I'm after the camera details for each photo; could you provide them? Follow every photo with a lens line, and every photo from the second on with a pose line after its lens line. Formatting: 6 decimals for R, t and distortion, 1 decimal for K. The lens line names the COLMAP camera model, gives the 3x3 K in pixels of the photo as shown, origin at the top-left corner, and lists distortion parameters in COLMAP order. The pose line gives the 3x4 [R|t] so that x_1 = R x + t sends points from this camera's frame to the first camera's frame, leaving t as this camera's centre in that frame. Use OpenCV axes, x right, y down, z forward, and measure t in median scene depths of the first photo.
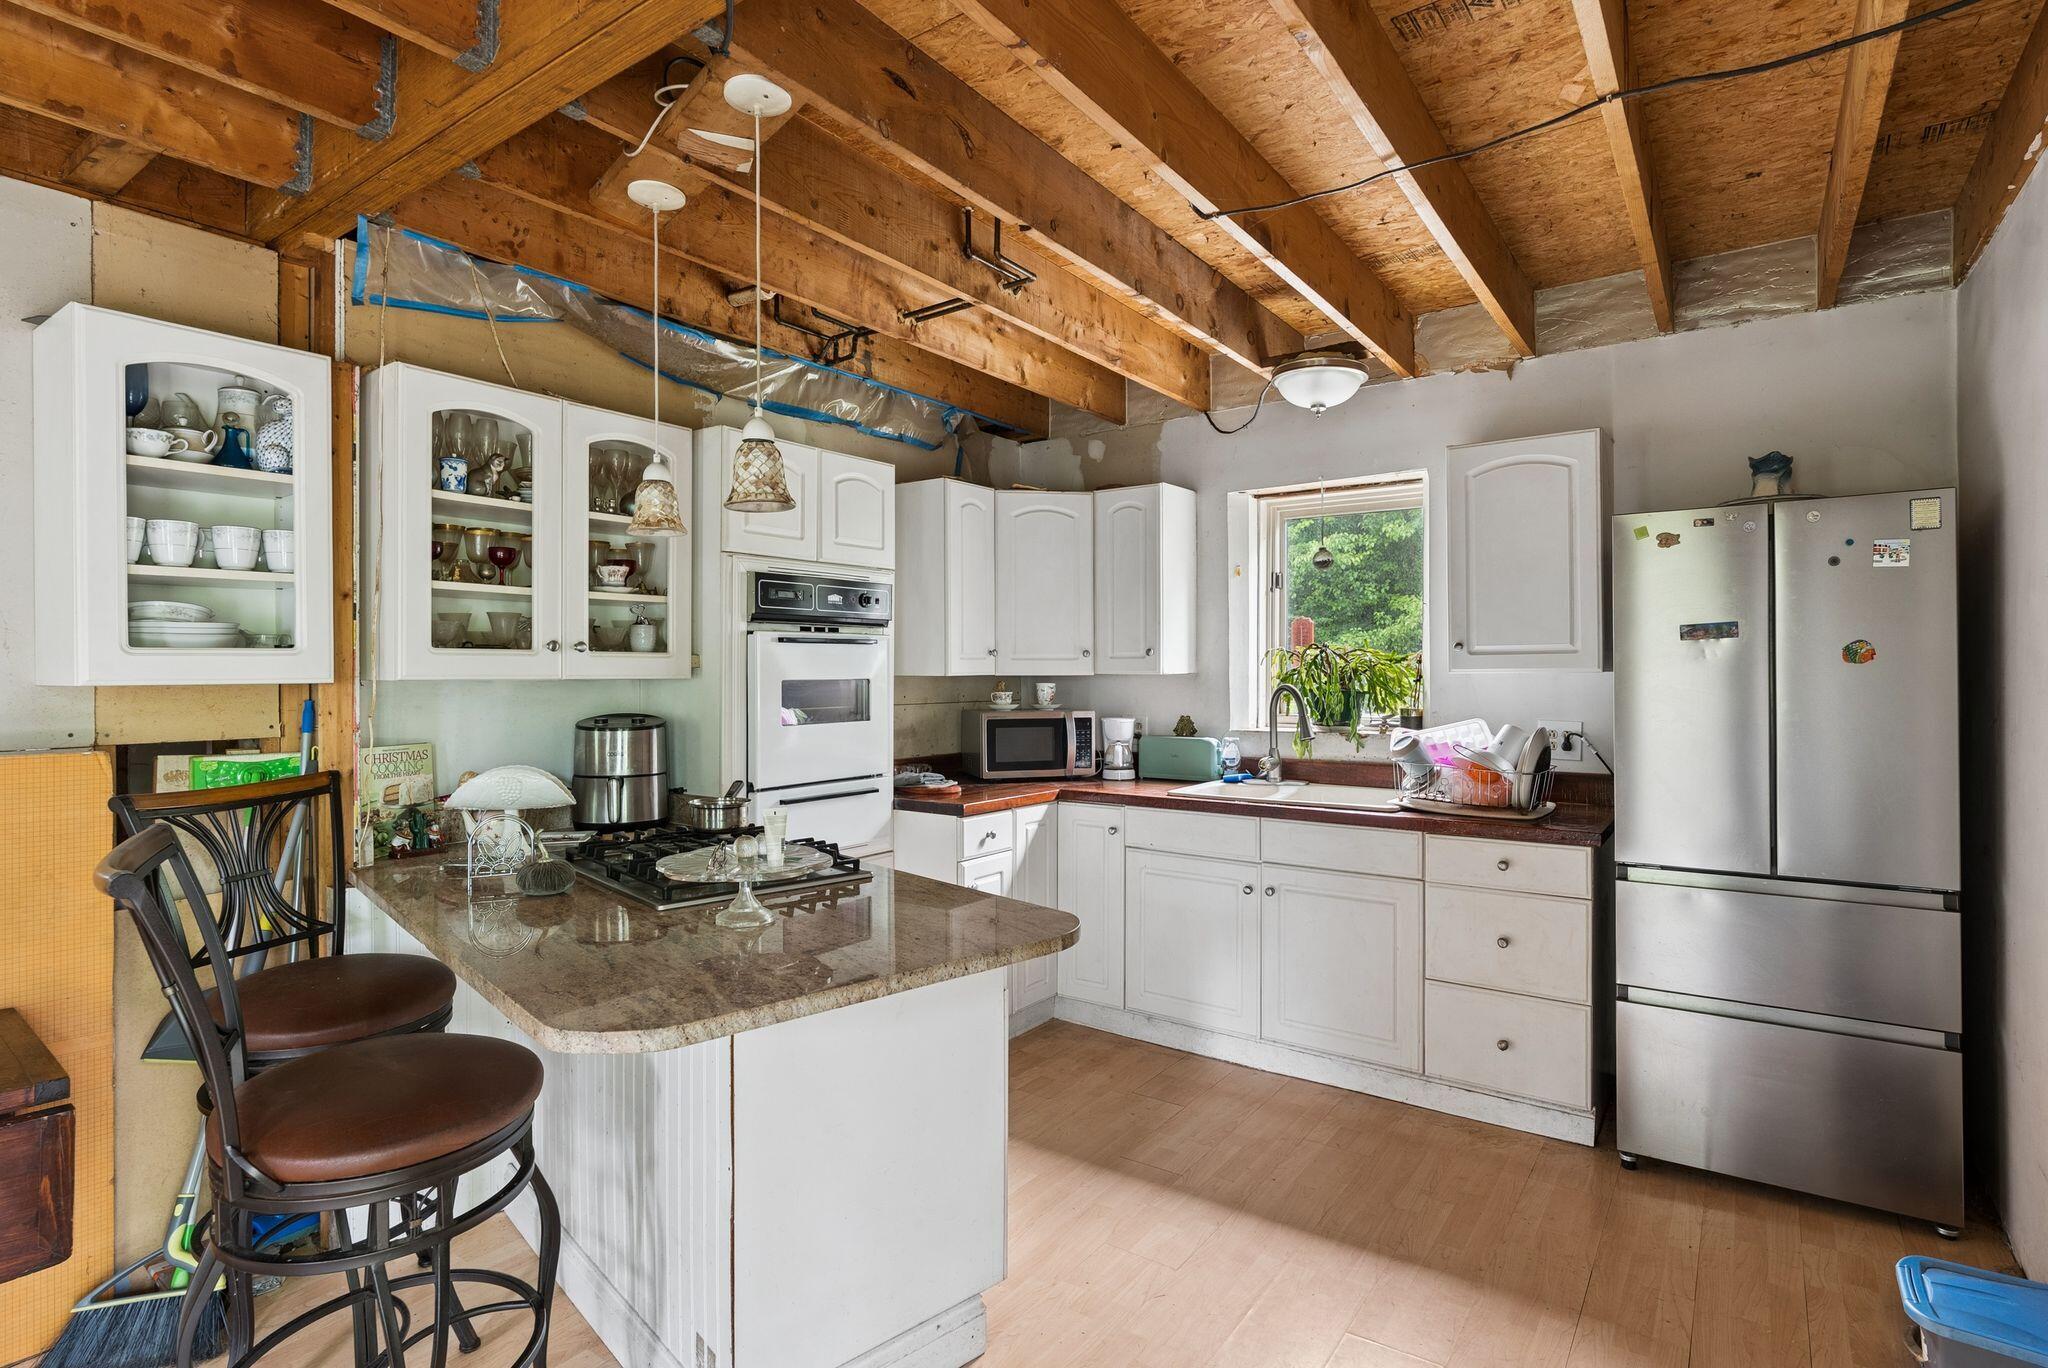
lens RADIAL K [[1040.0, 0, 1018.7], [0, 1040.0, 673.1], [0, 0, 1]] dist [0.000888, 0.000281]
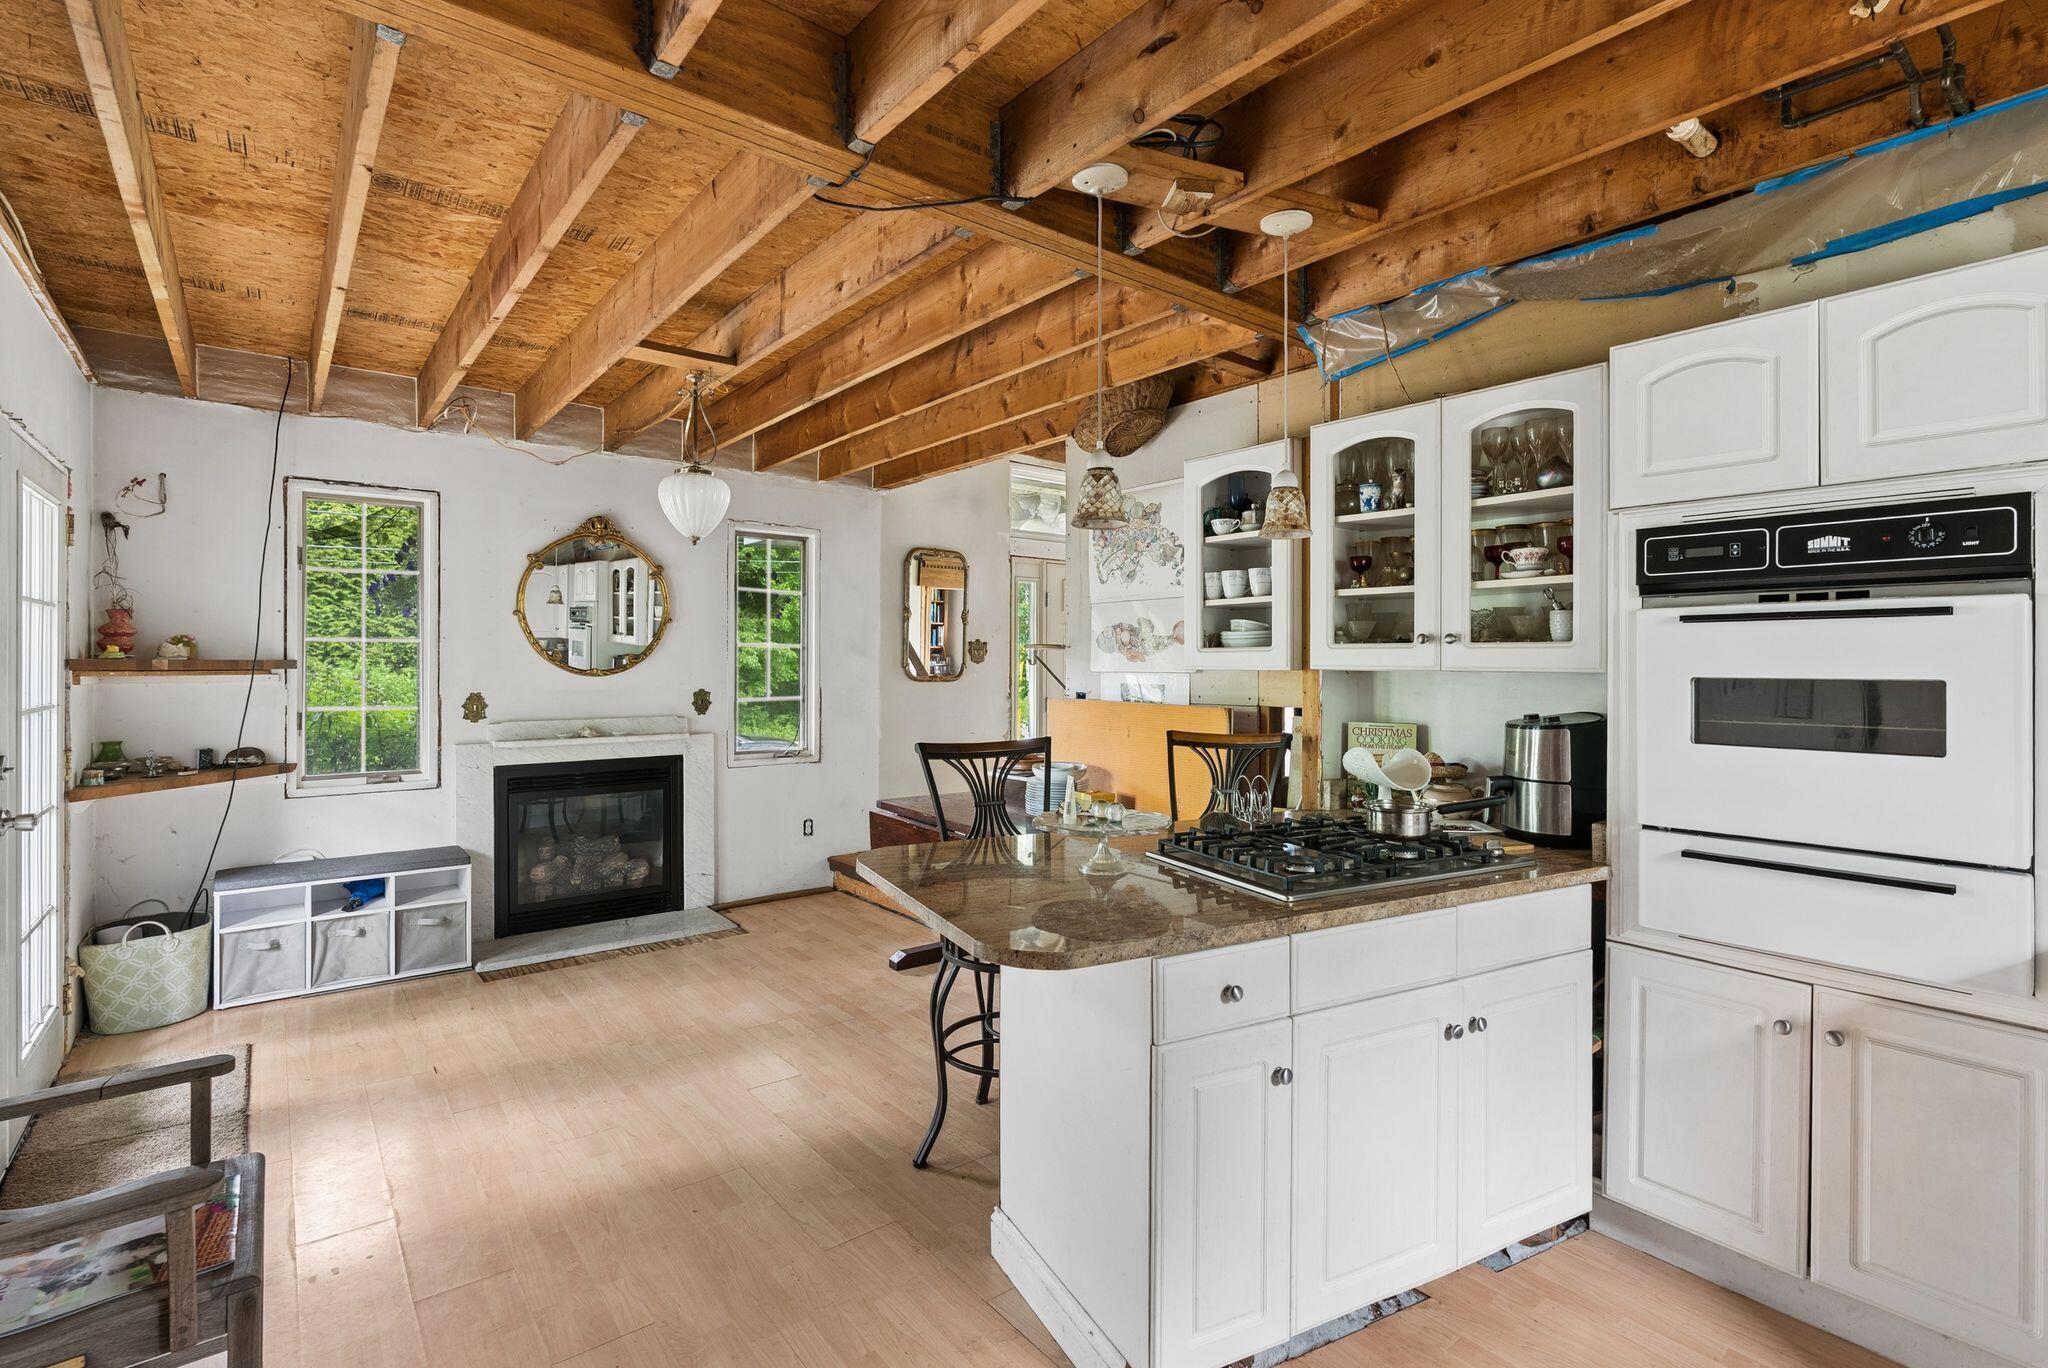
lens RADIAL K [[930.1, 0, 1015.3], [0, 930.1, 665.3], [0, 0, 1]] dist [-0.003572, -0.000258]
pose [[-0.268448, 0.004293, -0.963285, 0.520463], [-0.005087, 0.999970, 0.005874, -0.002581], [0.963281, 0.006477, -0.268418, 0.786299]]
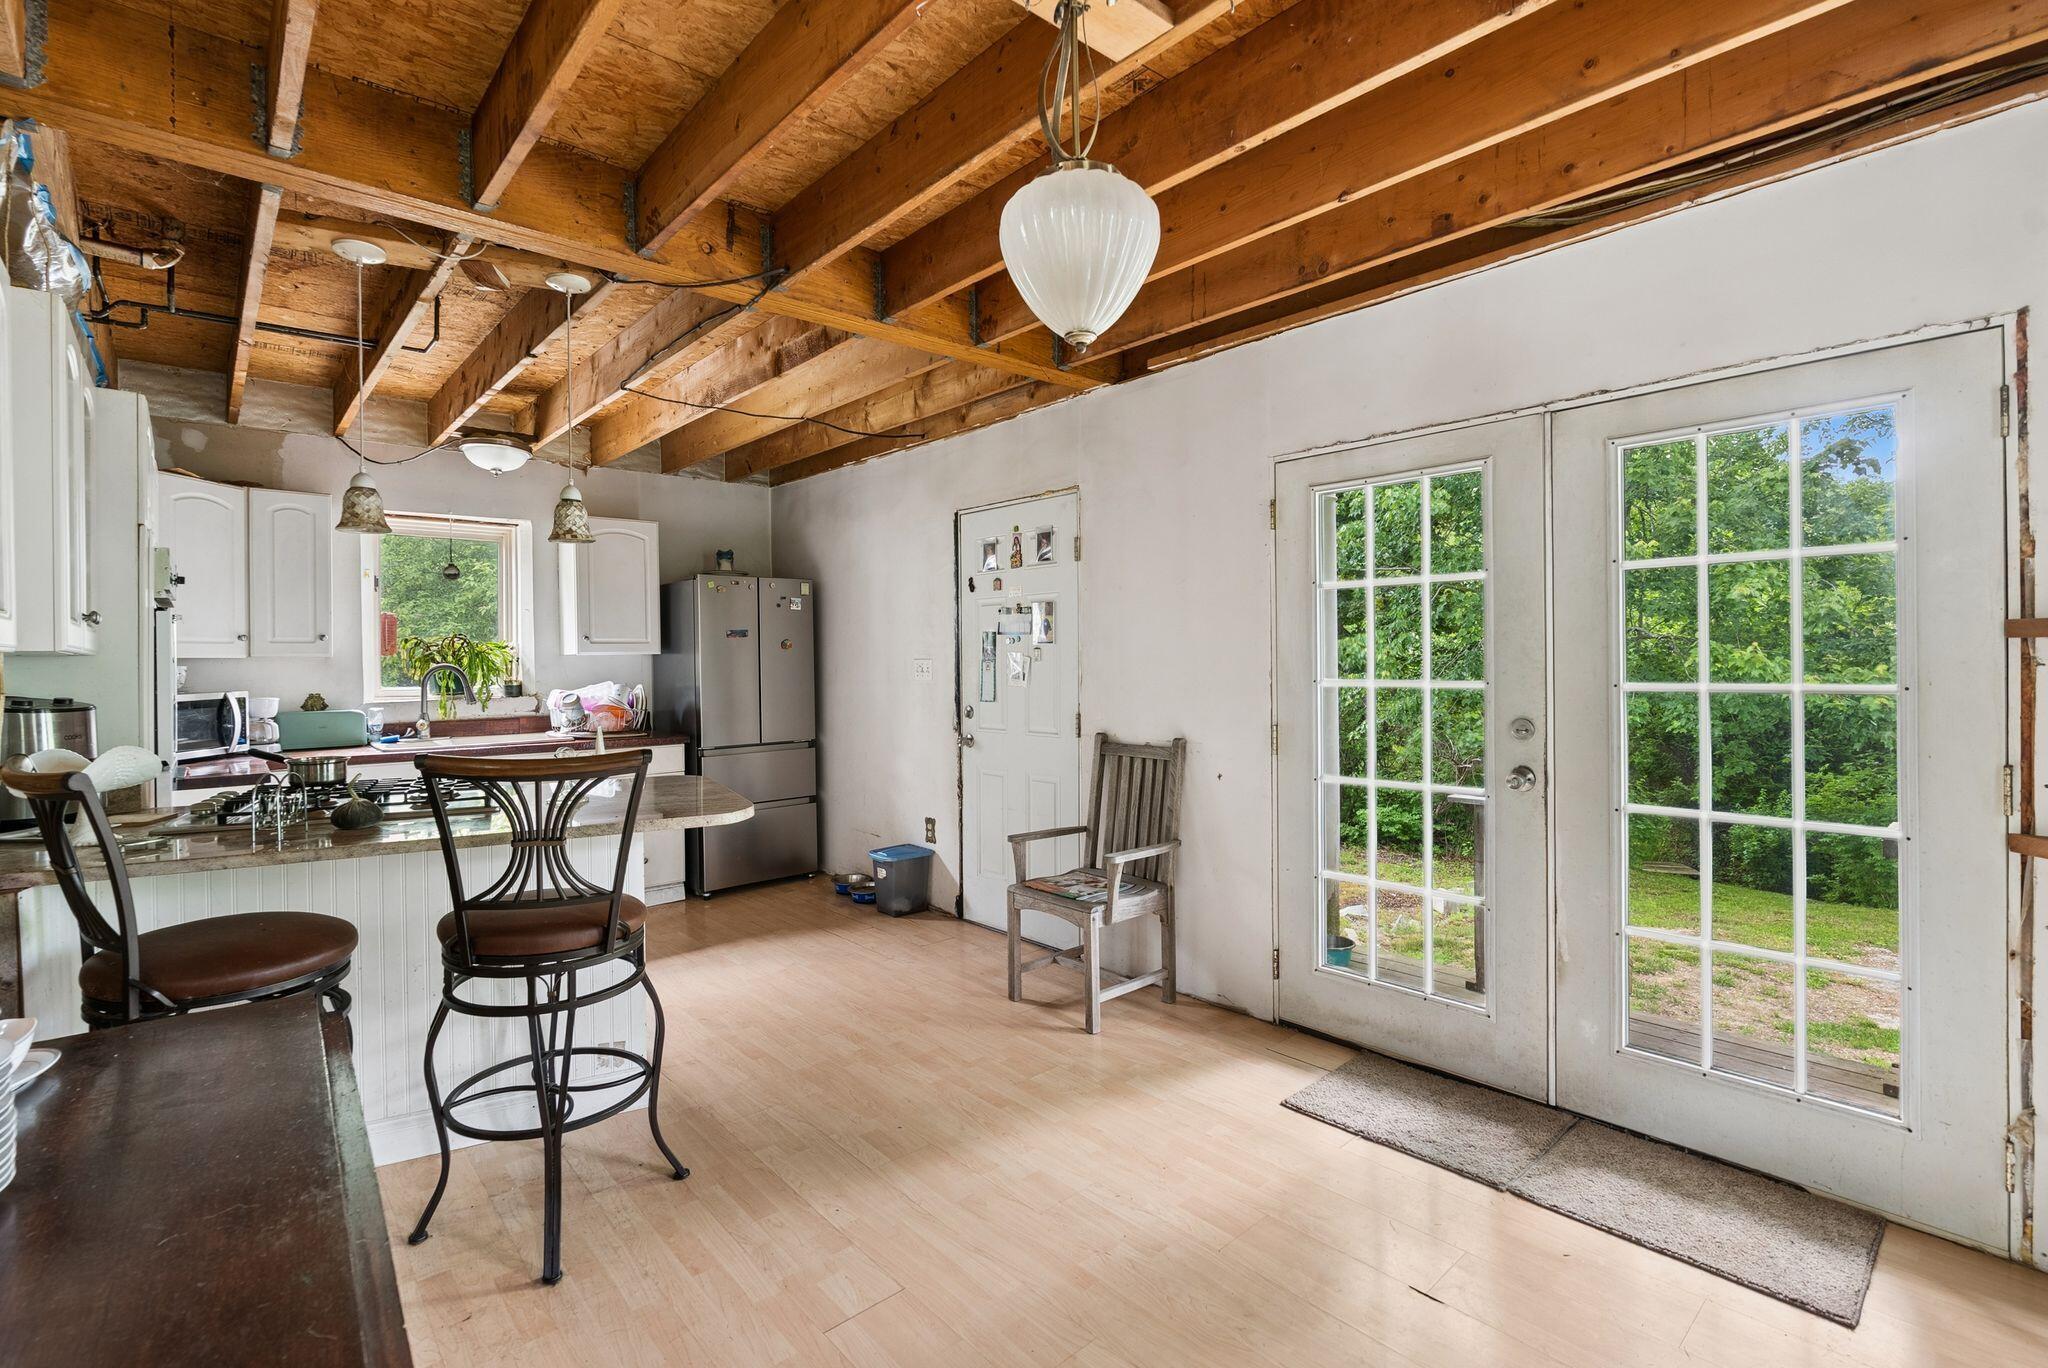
lens RADIAL K [[922.6, 0, 1018.4], [0, 922.6, 671.9], [0, 0, 1]] dist [0.000003, 0.000188]
pose [[0.219315, -0.013423, 0.975562, -0.967563], [0.012776, 0.999859, 0.010886, 0.022773], [-0.975570, 0.010076, 0.219456, 0.020105]]
